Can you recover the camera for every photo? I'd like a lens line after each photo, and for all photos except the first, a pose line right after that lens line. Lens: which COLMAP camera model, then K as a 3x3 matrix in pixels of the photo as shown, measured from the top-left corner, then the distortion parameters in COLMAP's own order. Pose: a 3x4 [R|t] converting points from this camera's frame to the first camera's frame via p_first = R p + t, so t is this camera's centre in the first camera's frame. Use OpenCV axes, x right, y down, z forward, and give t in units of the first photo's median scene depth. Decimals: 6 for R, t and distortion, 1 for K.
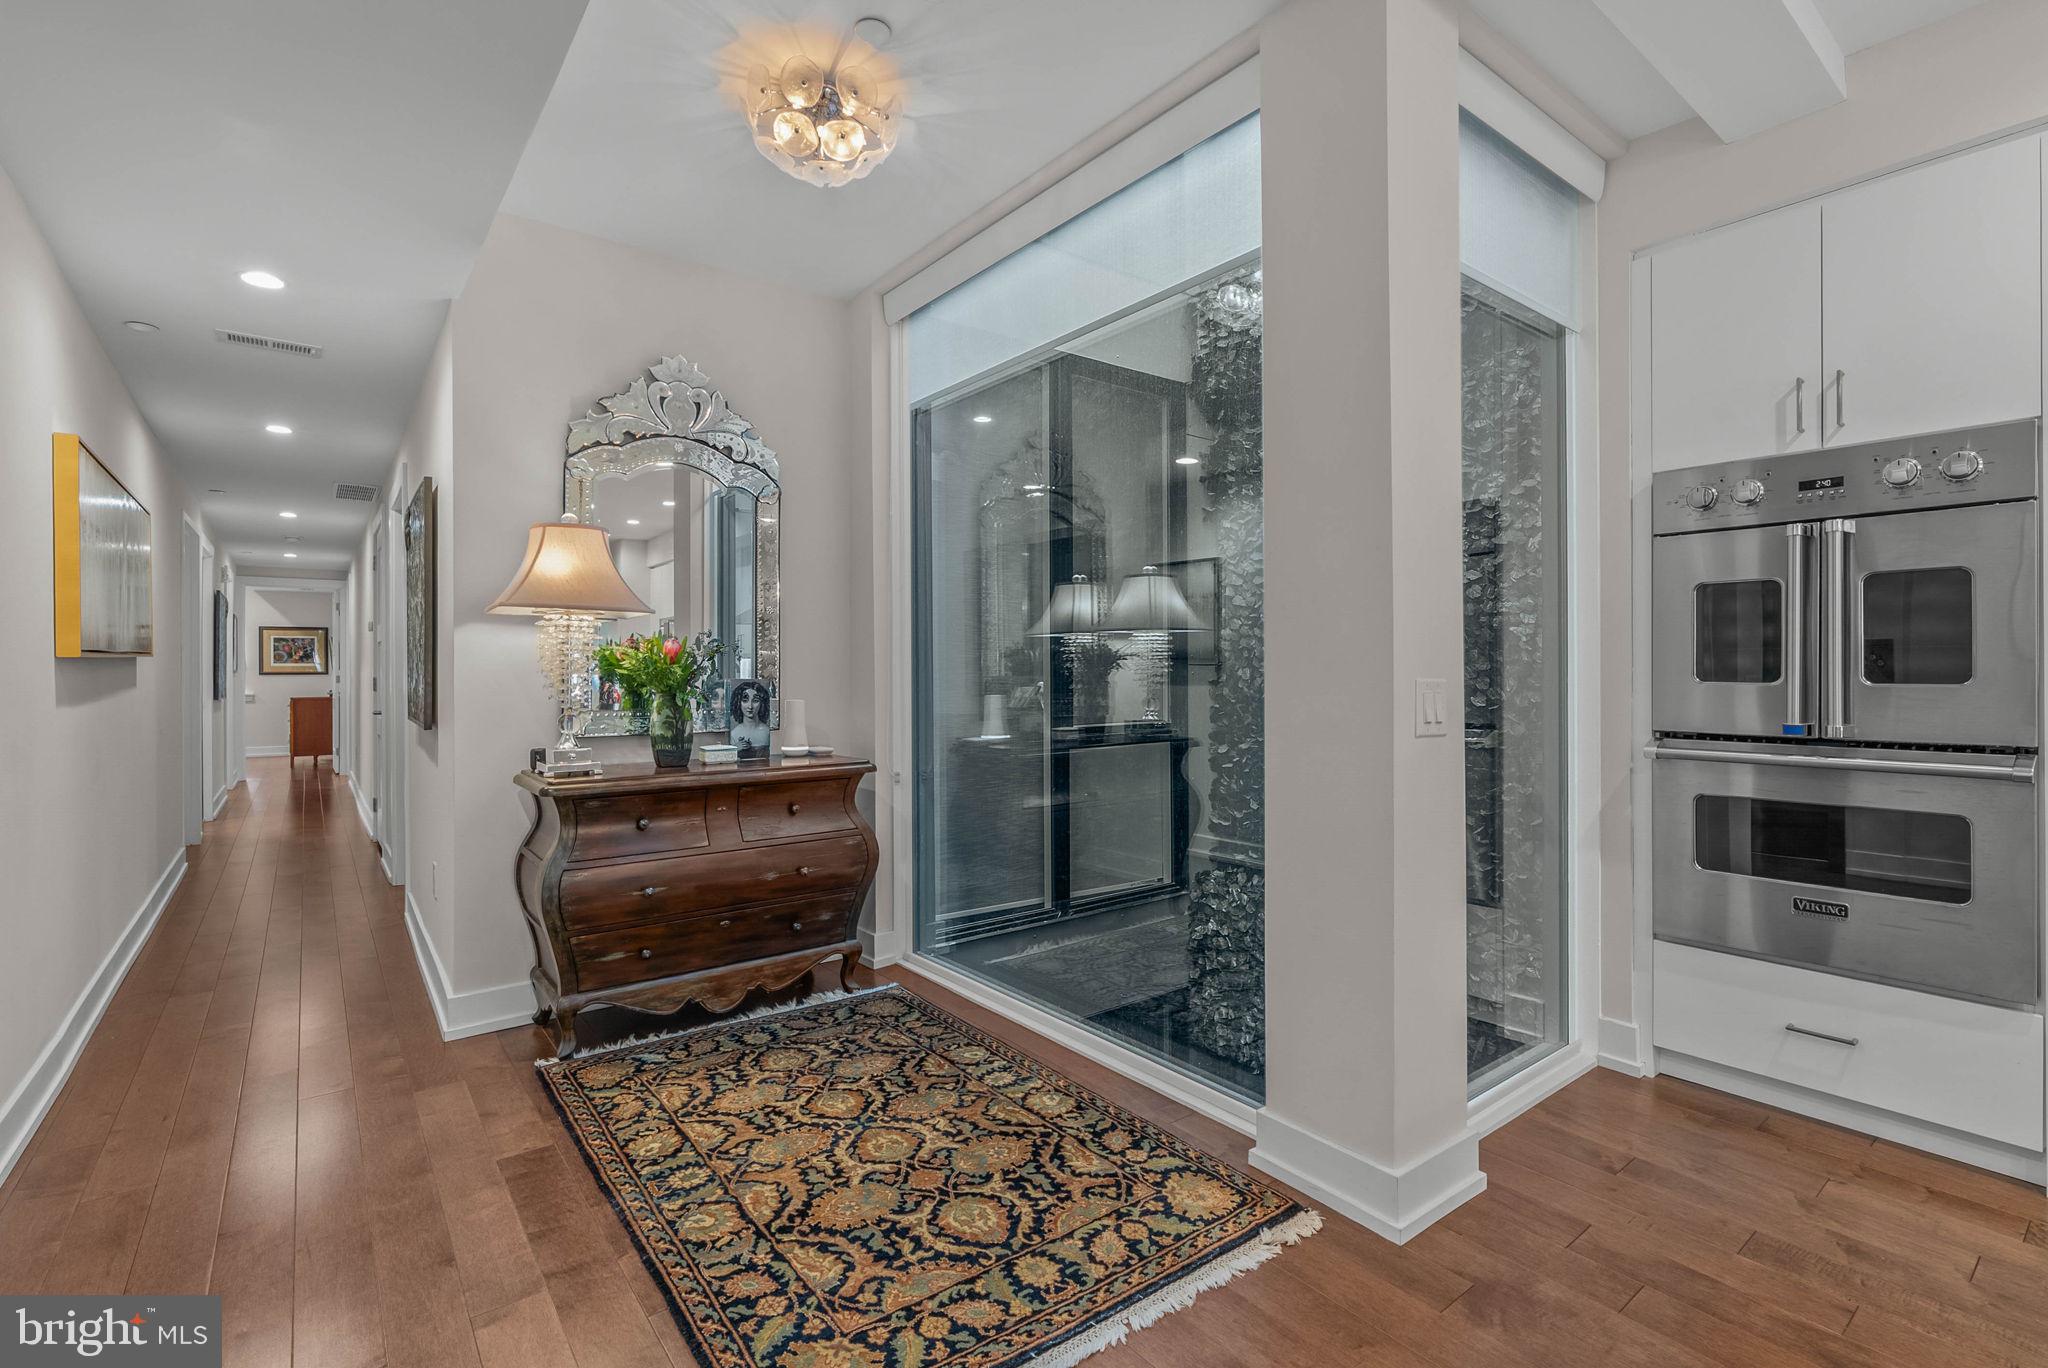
lens RADIAL K [[937.9, 0, 1042.7], [0, 937.9, 671.7], [0, 0, 1]] dist [0.001682, -0.000211]
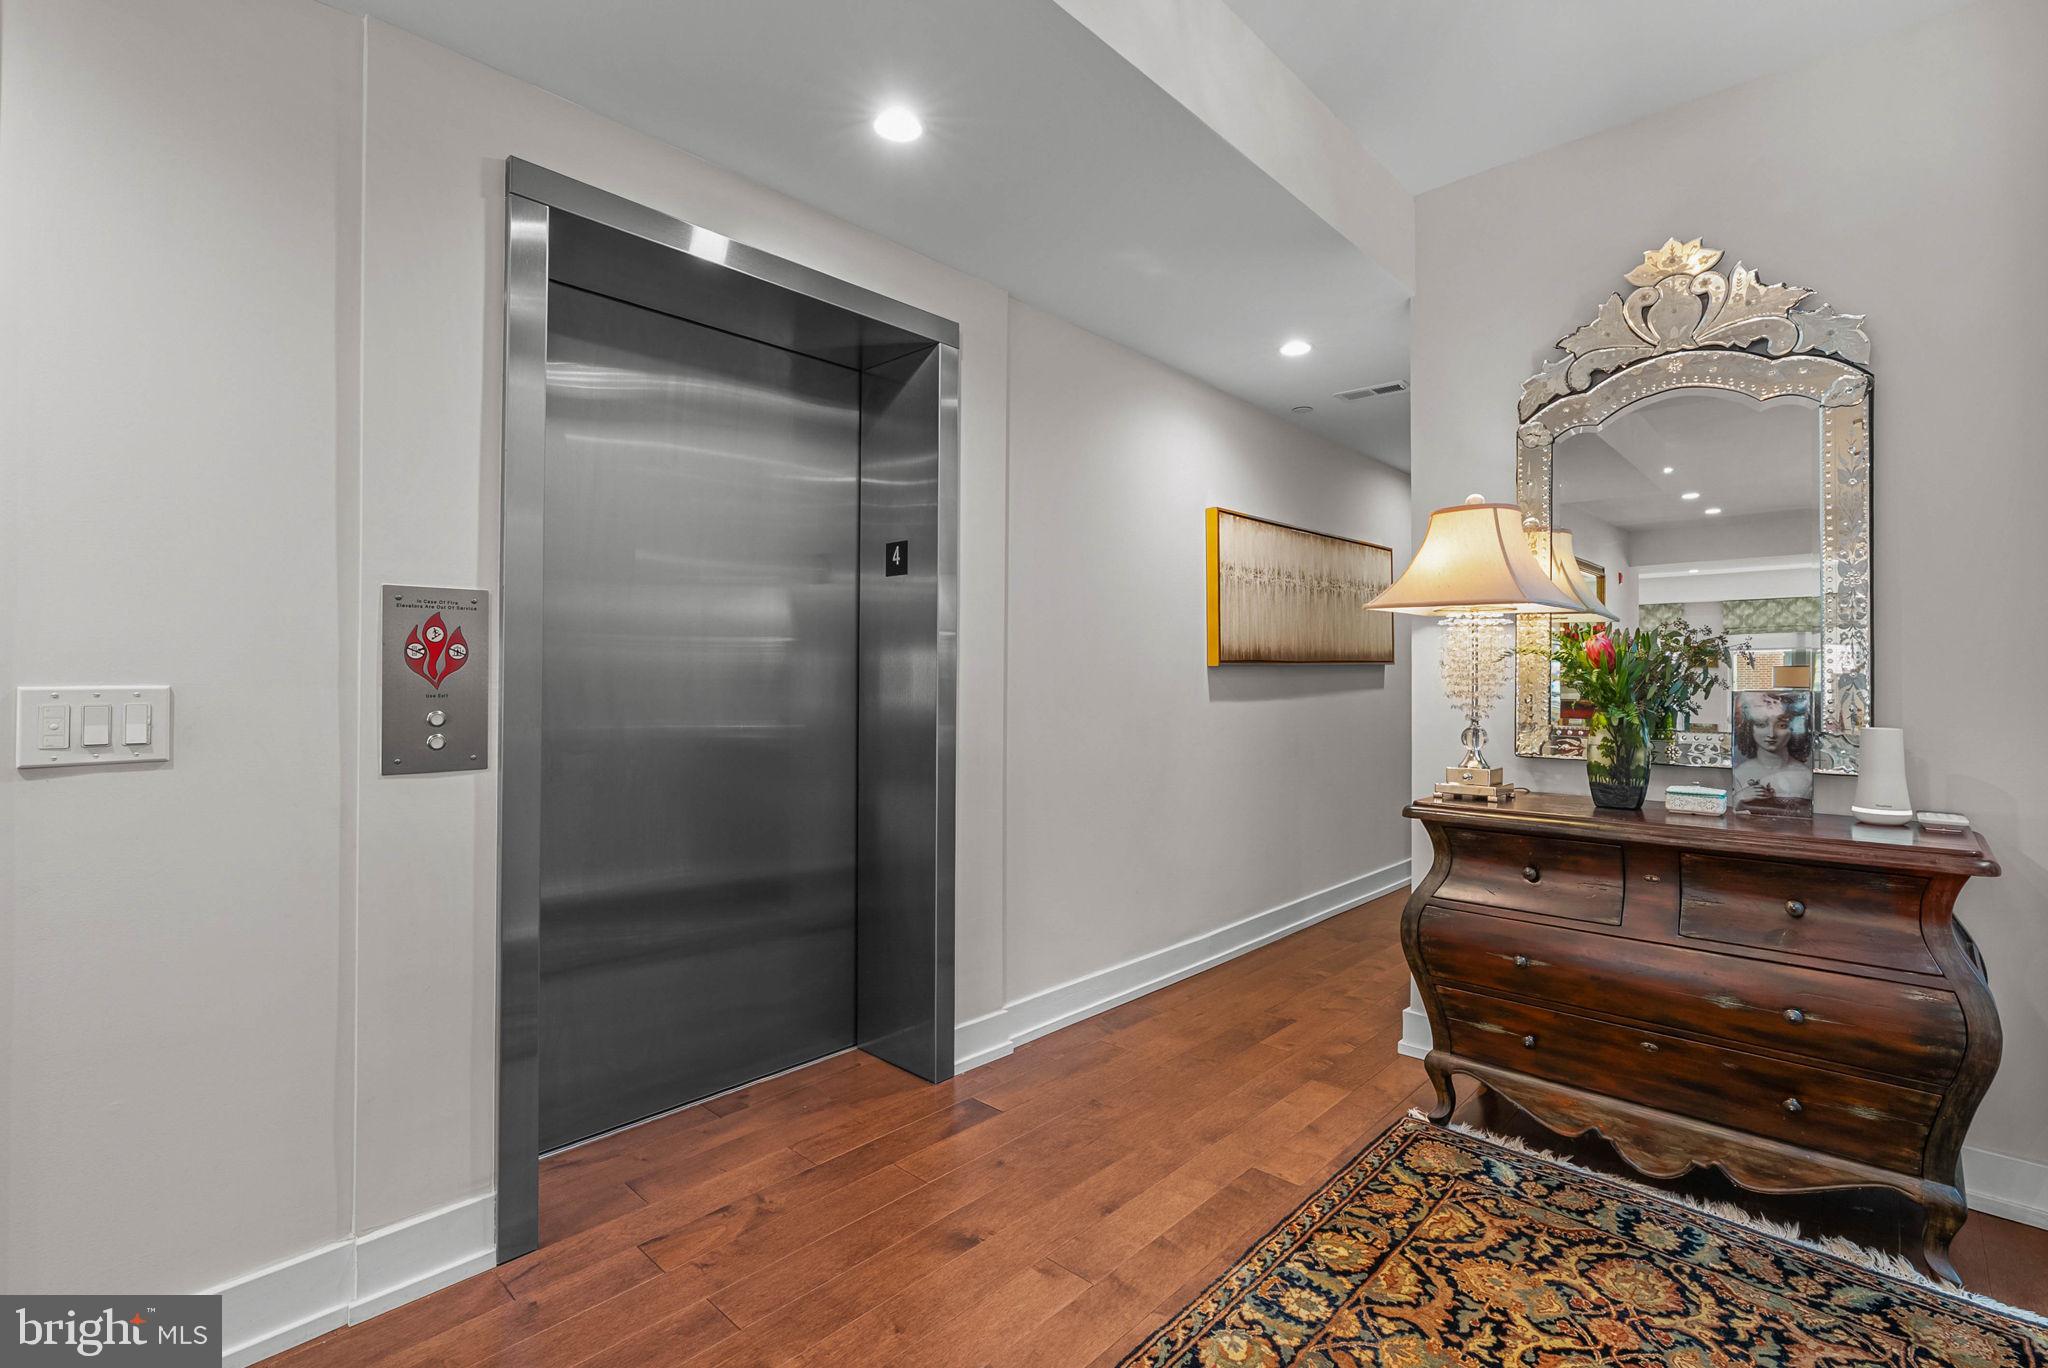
lens RADIAL K [[937.9, 0, 1014.4], [0, 937.9, 668.1], [0, 0, 1]] dist [0.001682, -0.000211]
pose [[0.150488, -0.006143, -0.988593, 0.281861], [-0.001543, 0.999978, -0.006449, -0.003168], [0.988611, 0.002495, 0.150475, 0.455064]]
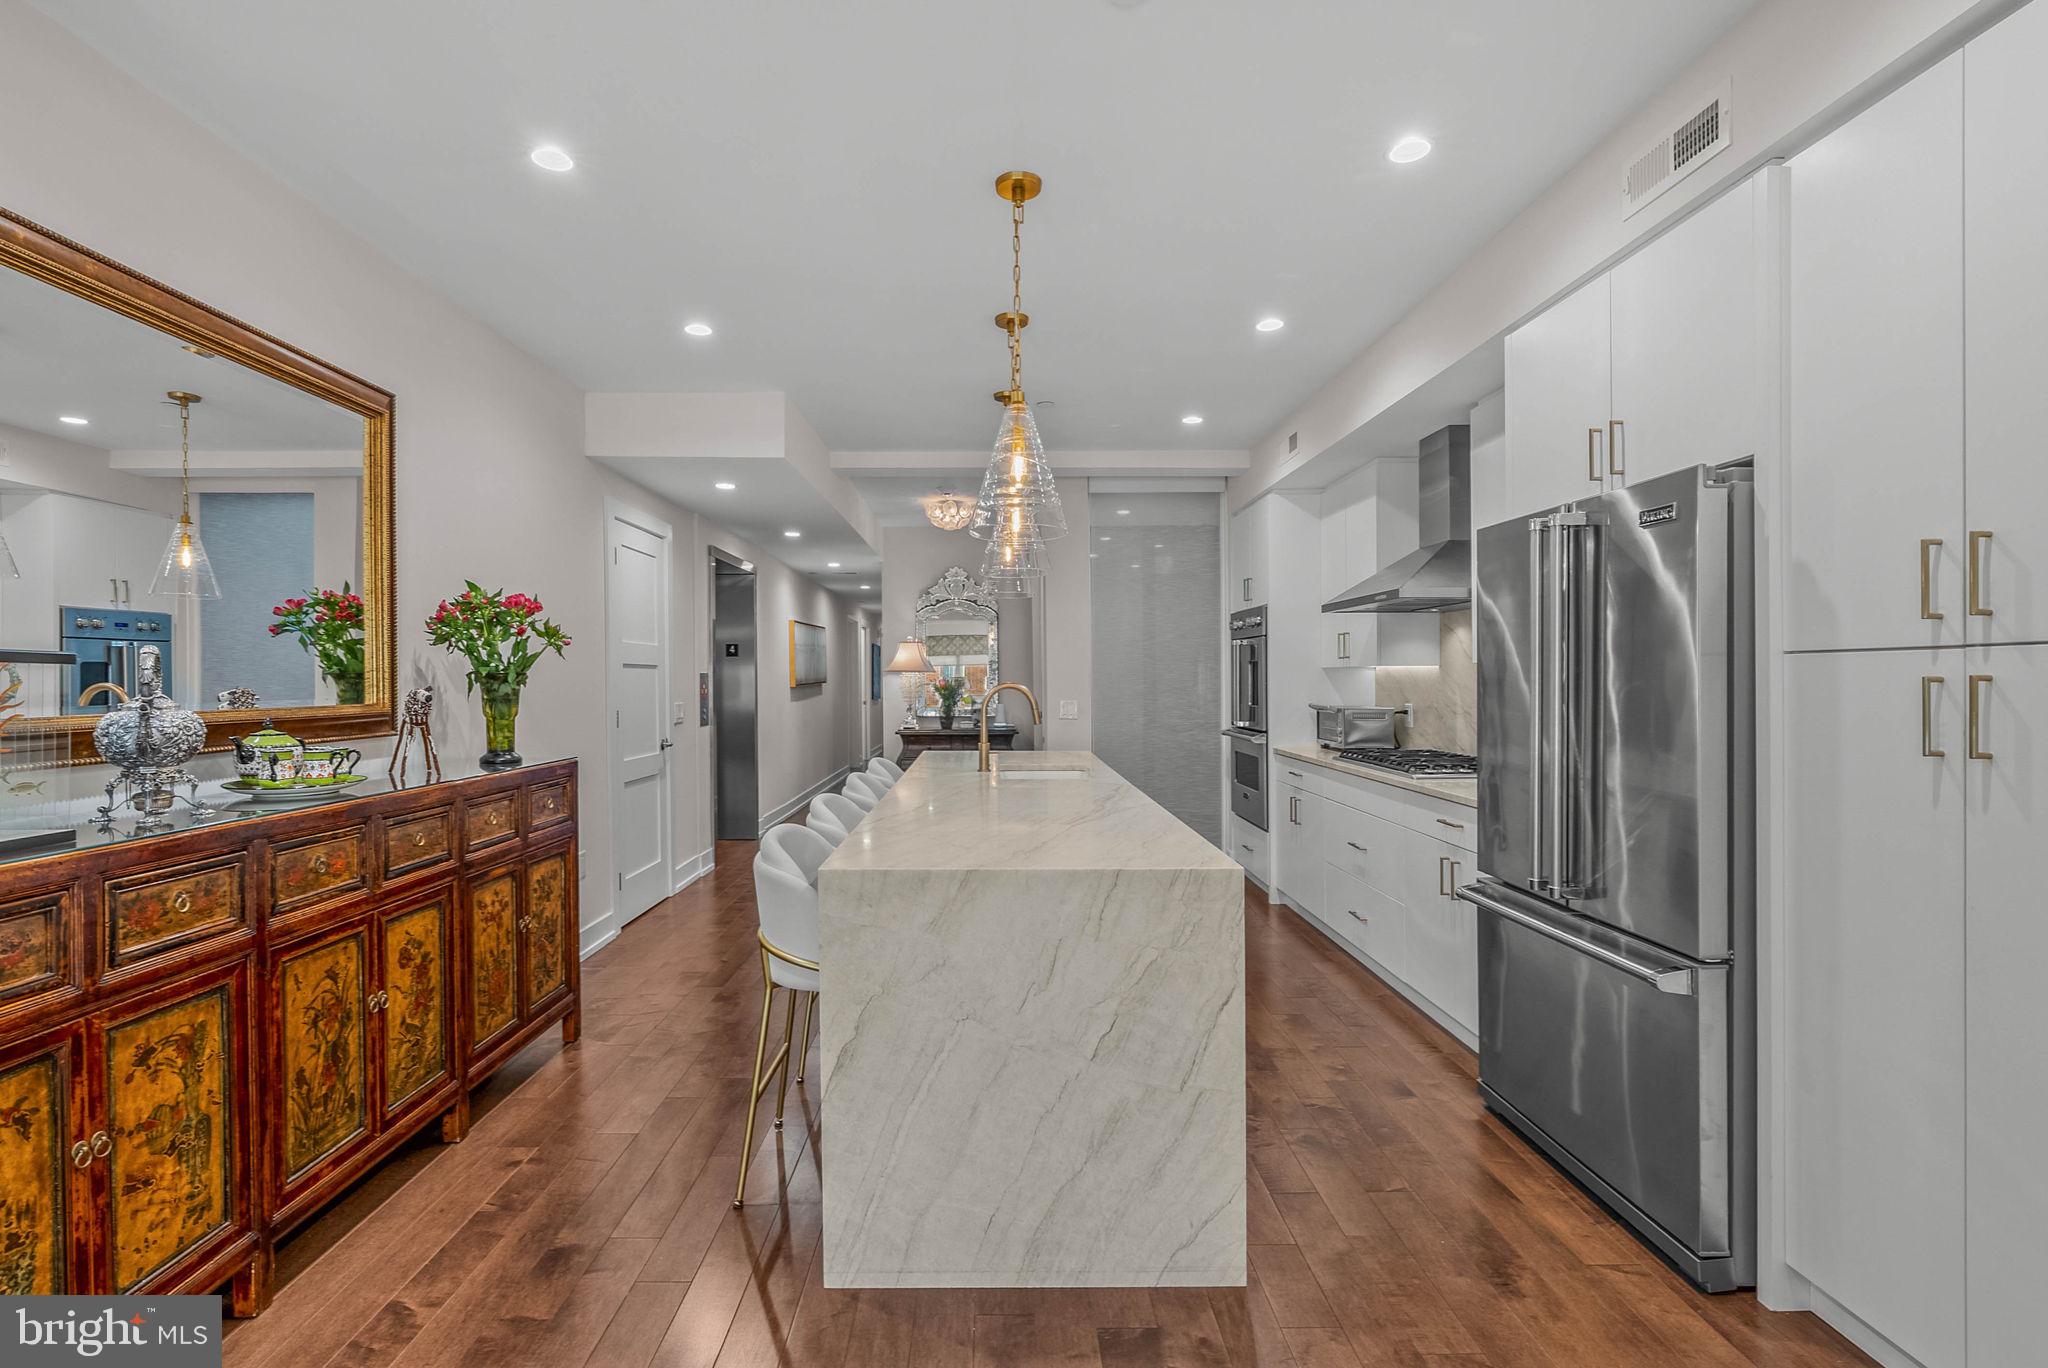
lens RADIAL K [[937.9, 0, 1014.7], [0, 937.9, 681.5], [0, 0, 1]] dist [0.001682, -0.000211]
pose [[0.804434, -0.004752, -0.594023, 1.467160], [0.011532, 0.999904, 0.007618, -0.046896], [0.593930, -0.012978, 0.804412, -1.133970]]
